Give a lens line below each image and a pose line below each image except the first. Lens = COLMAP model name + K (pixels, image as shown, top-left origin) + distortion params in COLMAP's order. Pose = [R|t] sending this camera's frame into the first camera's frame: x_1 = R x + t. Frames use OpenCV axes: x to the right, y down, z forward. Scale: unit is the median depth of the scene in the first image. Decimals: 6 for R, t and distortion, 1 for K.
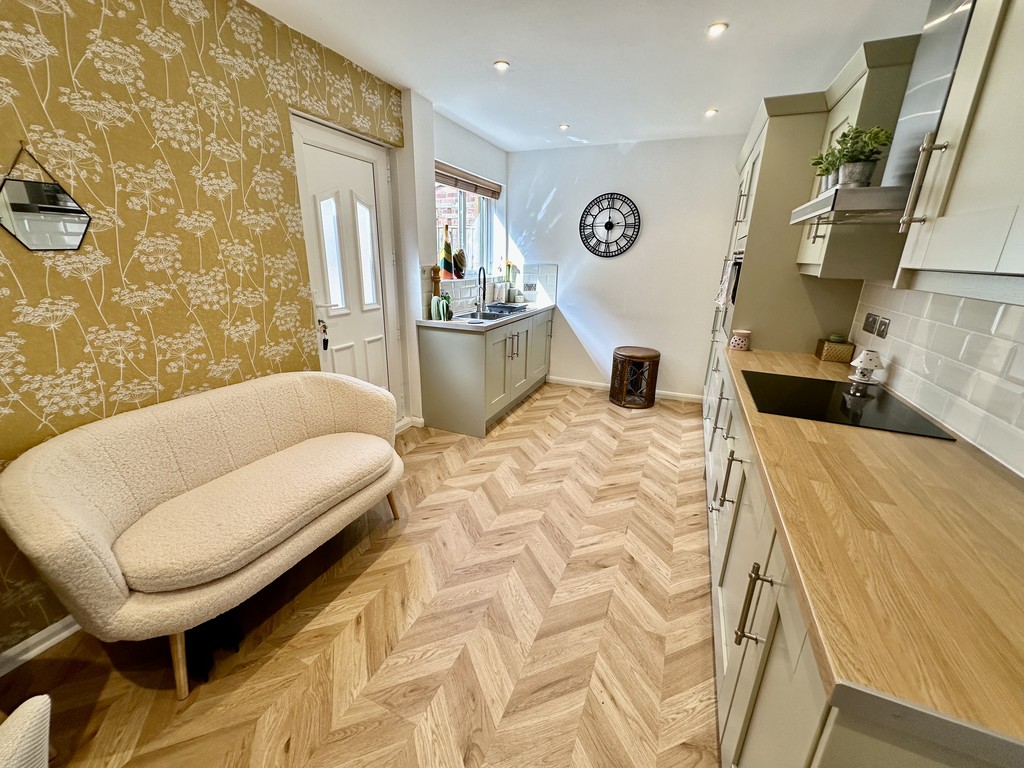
lens RADIAL K [[408.4, 0, 509.1], [0, 408.4, 382.1], [0, 0, 1]] dist [-0.003587, 0.000527]
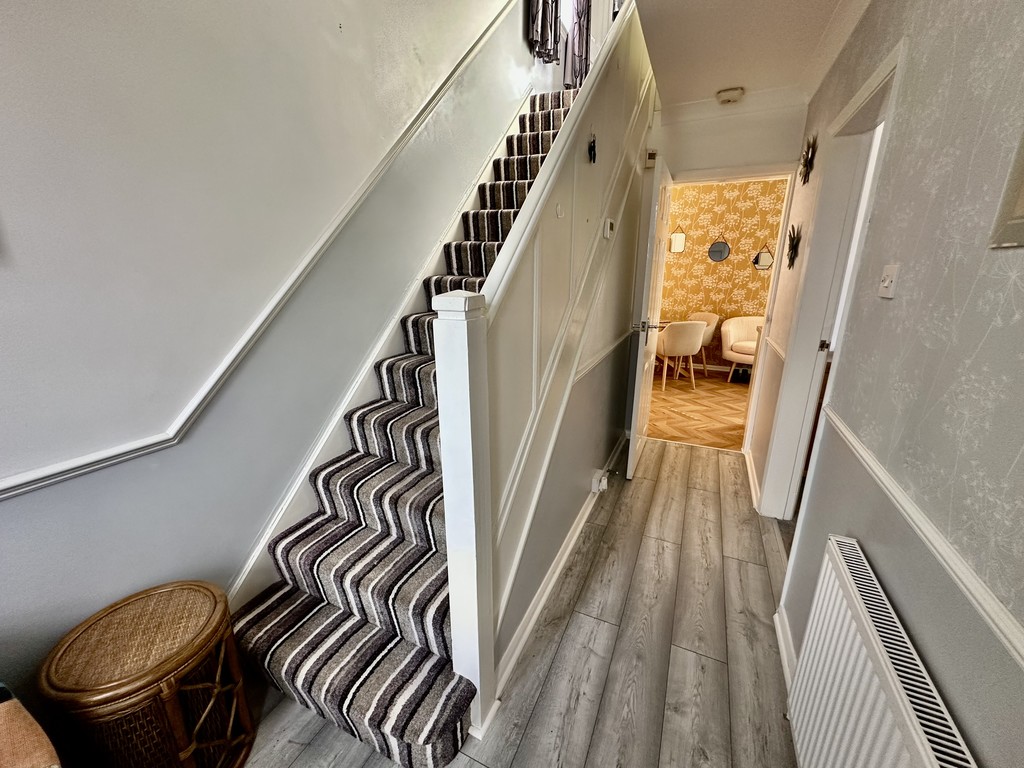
lens RADIAL K [[408.4, 0, 509.7], [0, 408.4, 380.9], [0, 0, 1]] dist [-0.003587, 0.000527]
pose [[-0.021241, 0.250676, -0.967838, 1.845481], [-0.298147, 0.922420, 0.245456, 0.261975], [0.954283, 0.293772, 0.055145, -0.744125]]
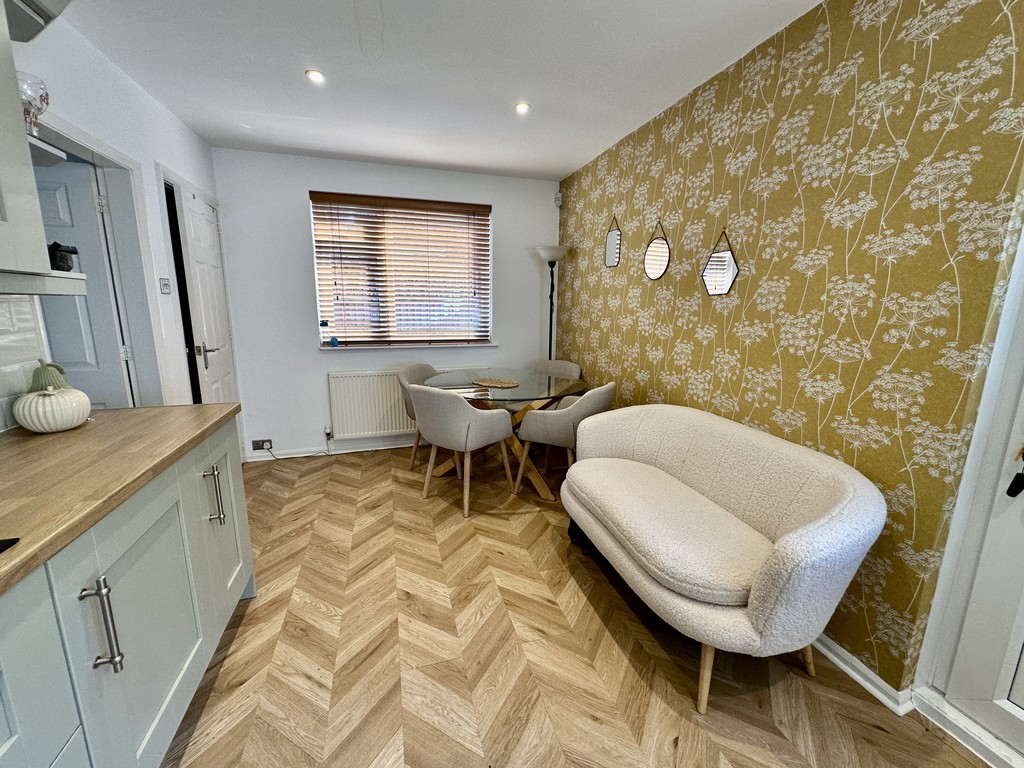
lens RADIAL K [[408.4, 0, 510.5], [0, 408.4, 382.2], [0, 0, 1]] dist [-0.003587, 0.000527]
pose [[-0.760086, 0.091539, -0.643343, 0.291864], [-0.221810, 0.894020, 0.389267, -0.283176], [0.610794, 0.438576, -0.659228, 1.045883]]
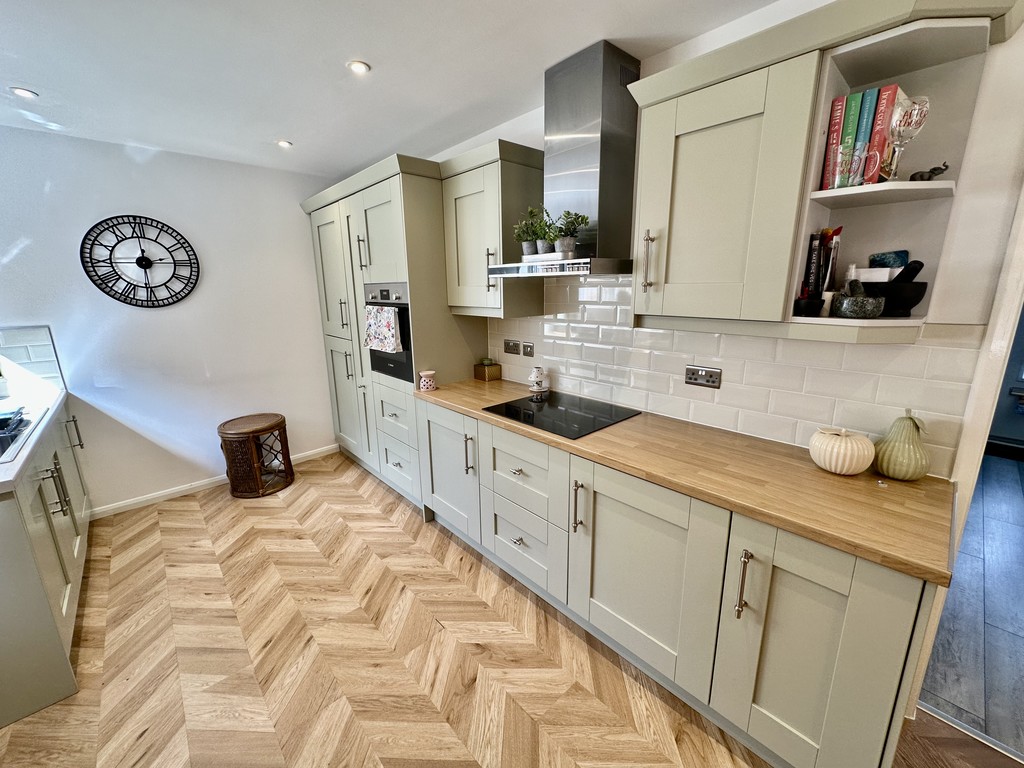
lens RADIAL K [[408.4, 0, 510.7], [0, 408.4, 383.0], [0, 0, 1]] dist [-0.003587, 0.000527]
pose [[0.404365, -0.238466, 0.882962, -0.287169], [0.294782, 0.947873, 0.120997, -0.176438], [-0.865790, 0.211354, 0.453582, 0.382576]]
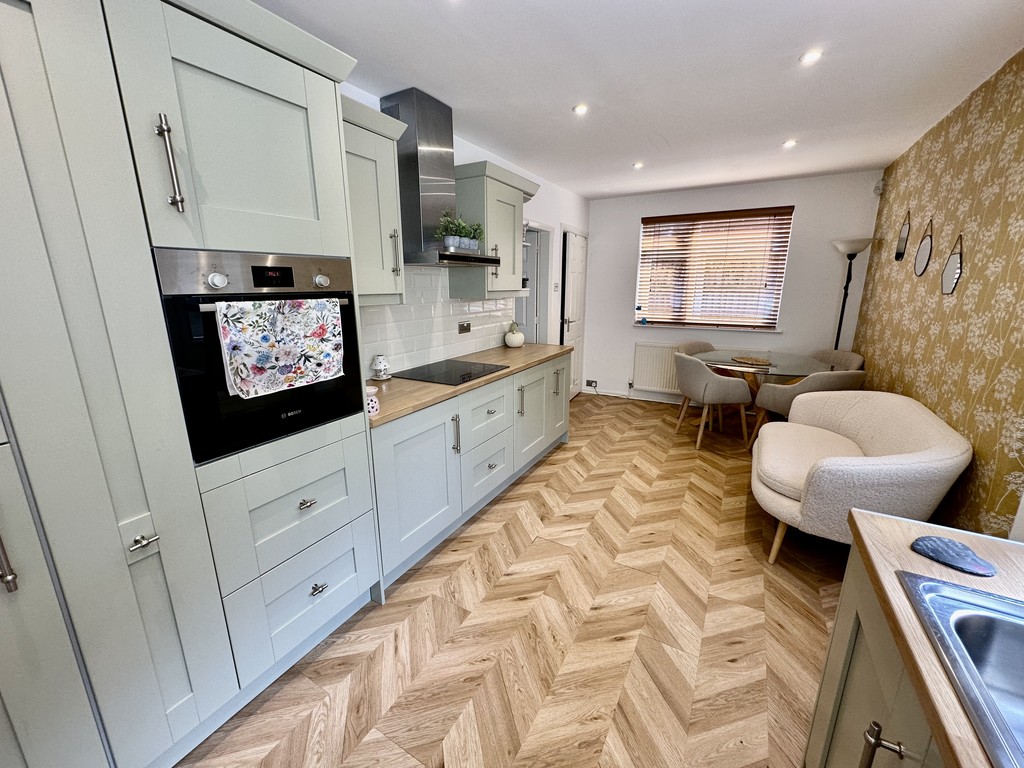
lens RADIAL K [[408.4, 0, 510.2], [0, 408.4, 381.7], [0, 0, 1]] dist [-0.003587, 0.000527]
pose [[-0.993273, -0.045366, 0.106544, 0.259538], [0.016032, 0.857333, 0.514513, -0.553762], [-0.114685, 0.512759, -0.850838, 1.723468]]
